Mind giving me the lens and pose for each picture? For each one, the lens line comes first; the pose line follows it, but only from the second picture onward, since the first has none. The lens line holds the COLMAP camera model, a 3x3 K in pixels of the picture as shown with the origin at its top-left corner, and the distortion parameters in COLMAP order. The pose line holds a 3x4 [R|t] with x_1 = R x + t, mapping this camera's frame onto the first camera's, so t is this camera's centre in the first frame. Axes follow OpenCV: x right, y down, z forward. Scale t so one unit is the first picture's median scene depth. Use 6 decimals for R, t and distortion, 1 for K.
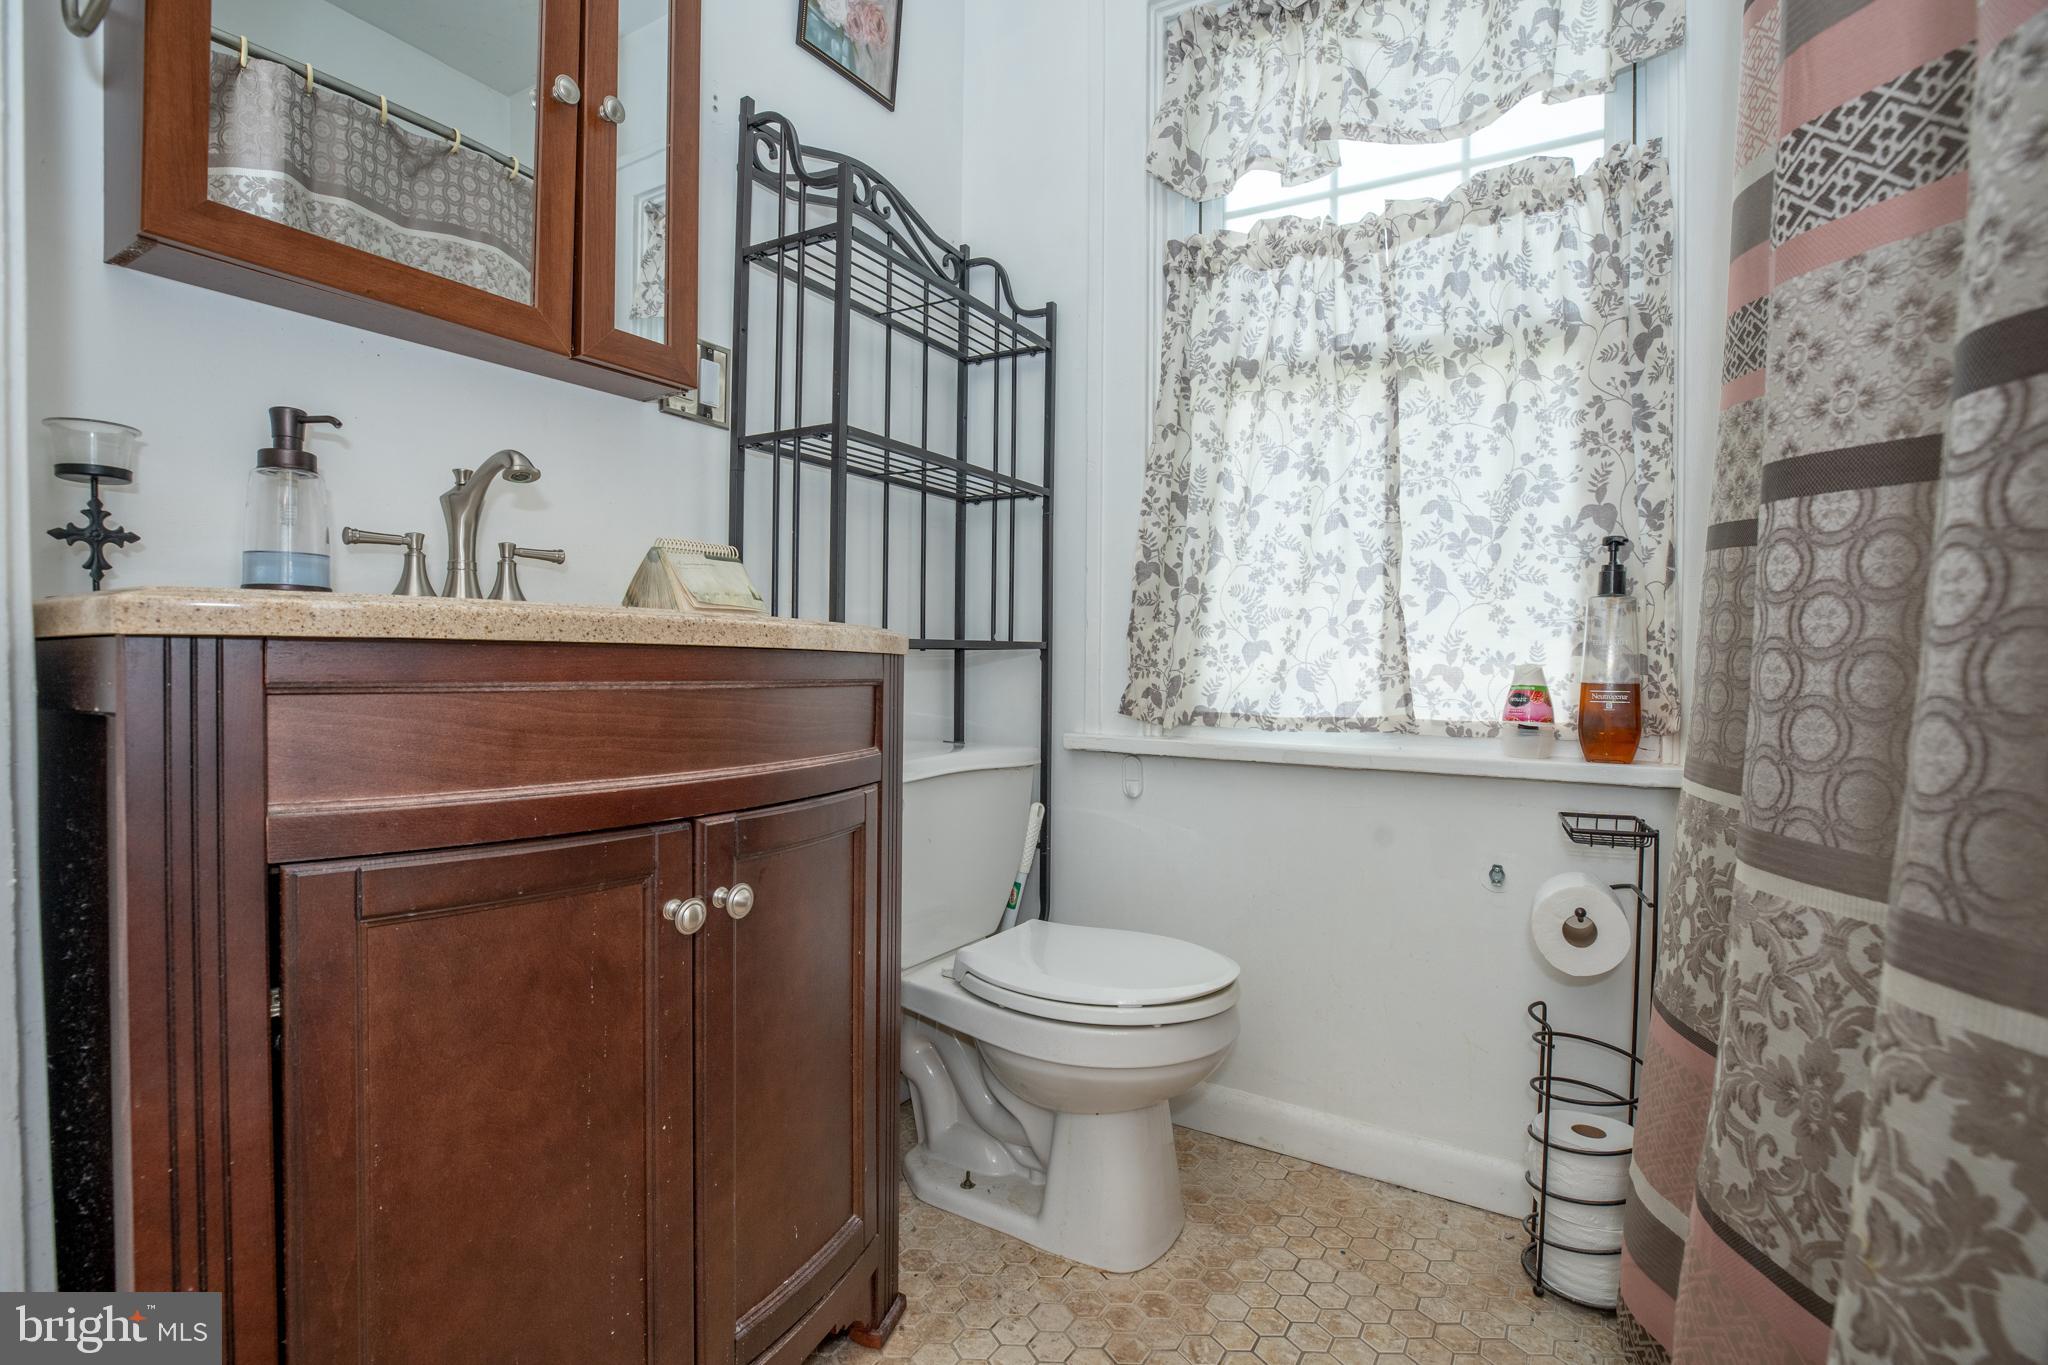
lens RADIAL K [[986.8, 0, 1020.5], [0, 986.8, 685.3], [0, 0, 1]] dist [-0.043274, 0.014230]
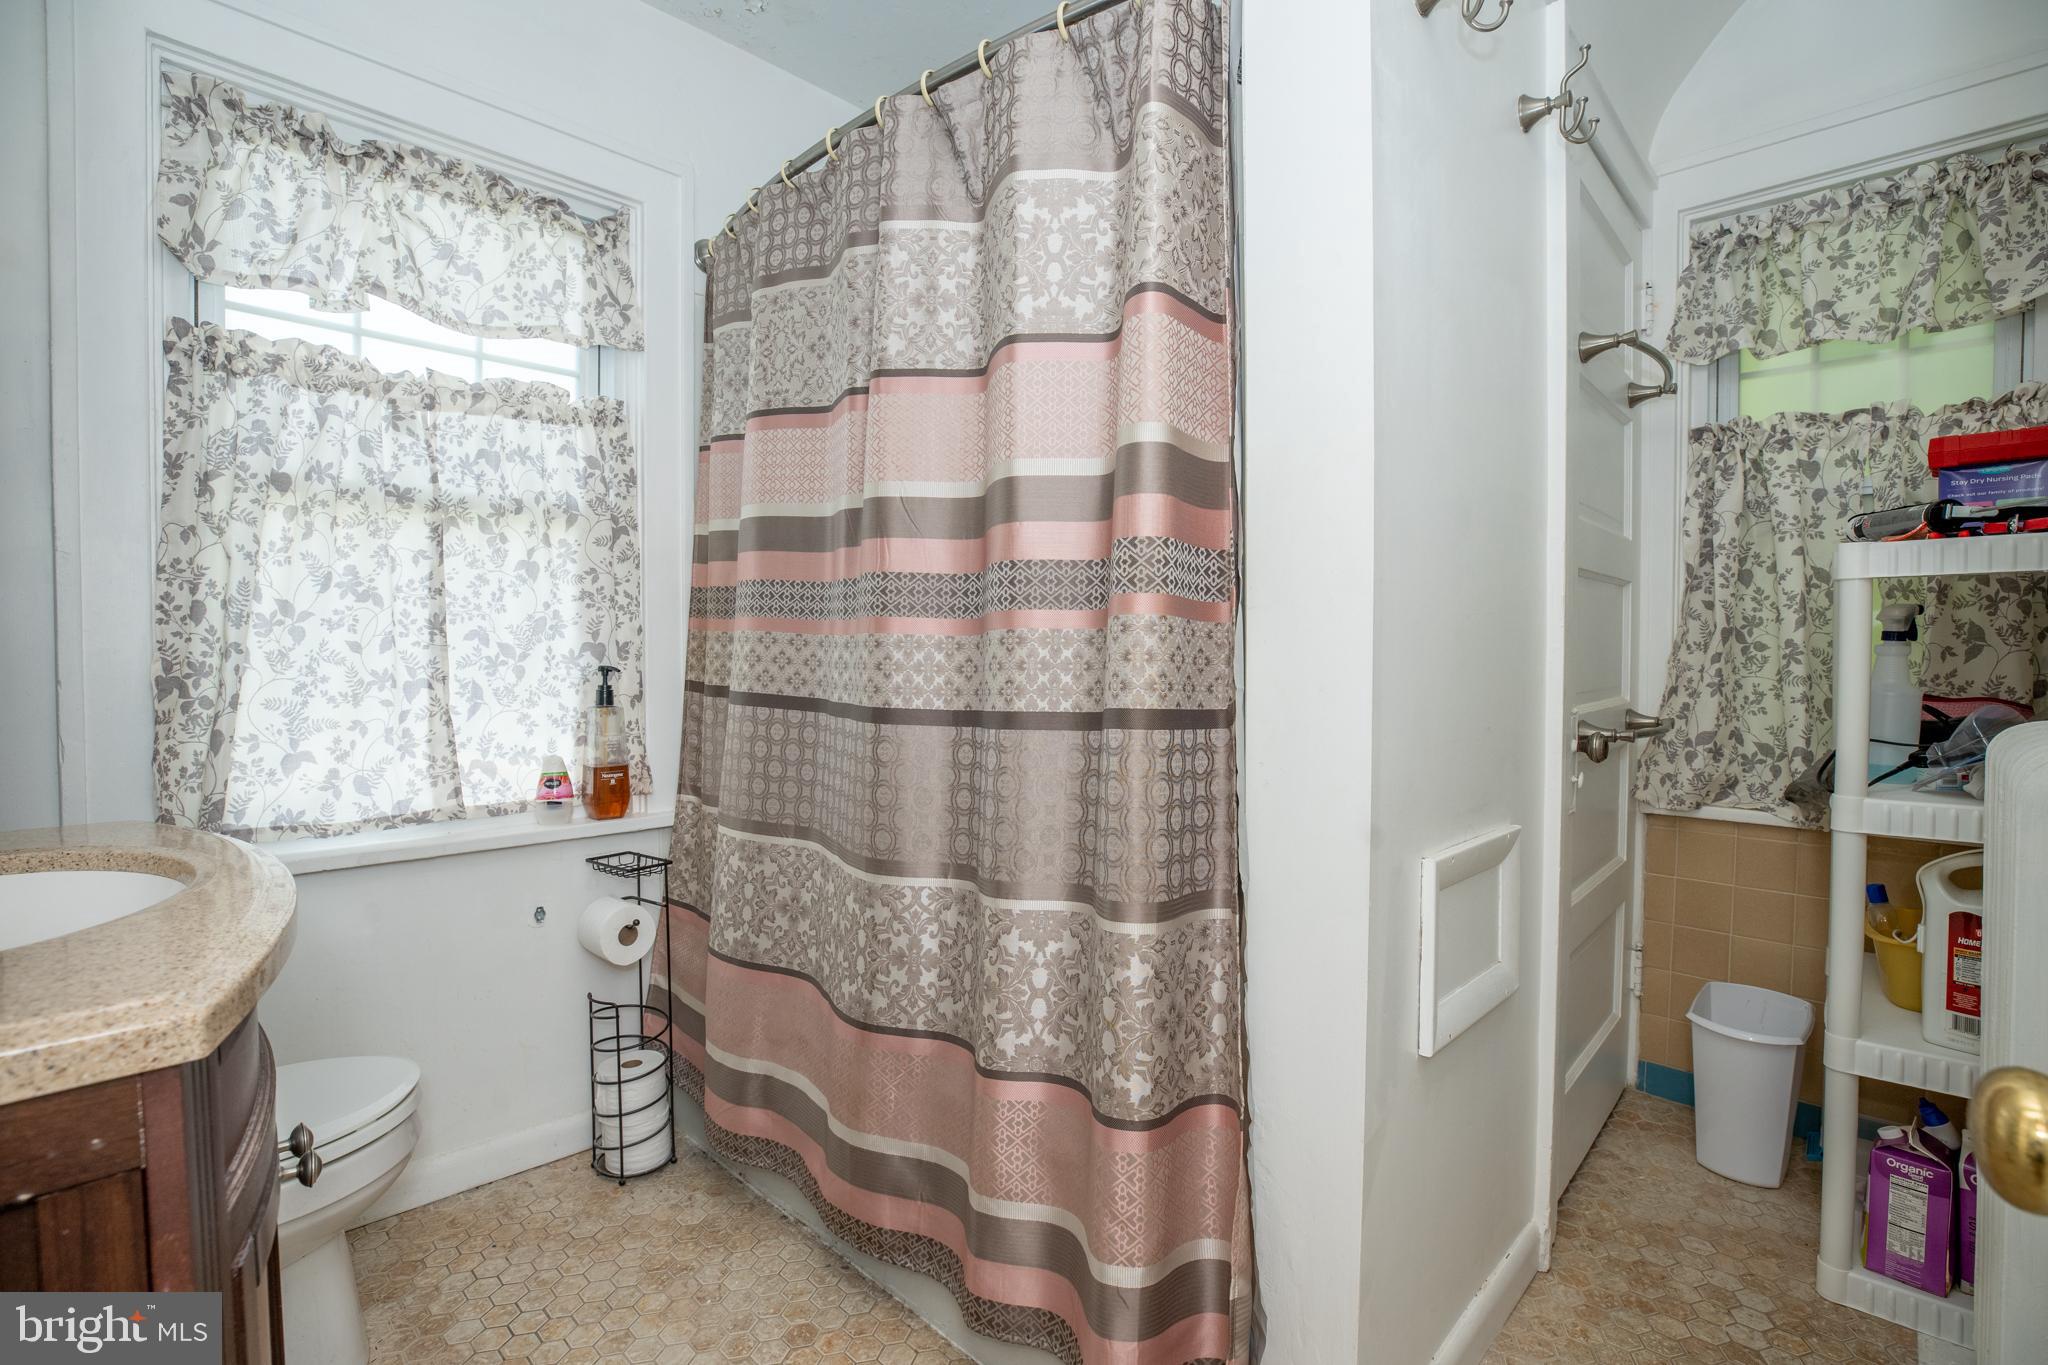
lens RADIAL K [[986.8, 0, 1020.5], [0, 986.8, 685.3], [0, 0, 1]] dist [-0.043274, 0.014230]
pose [[0.209444, -0.046605, 0.976709, -0.628203], [0.020324, 0.998855, 0.043304, -0.154992], [-0.977609, 0.010781, 0.210151, 0.064524]]
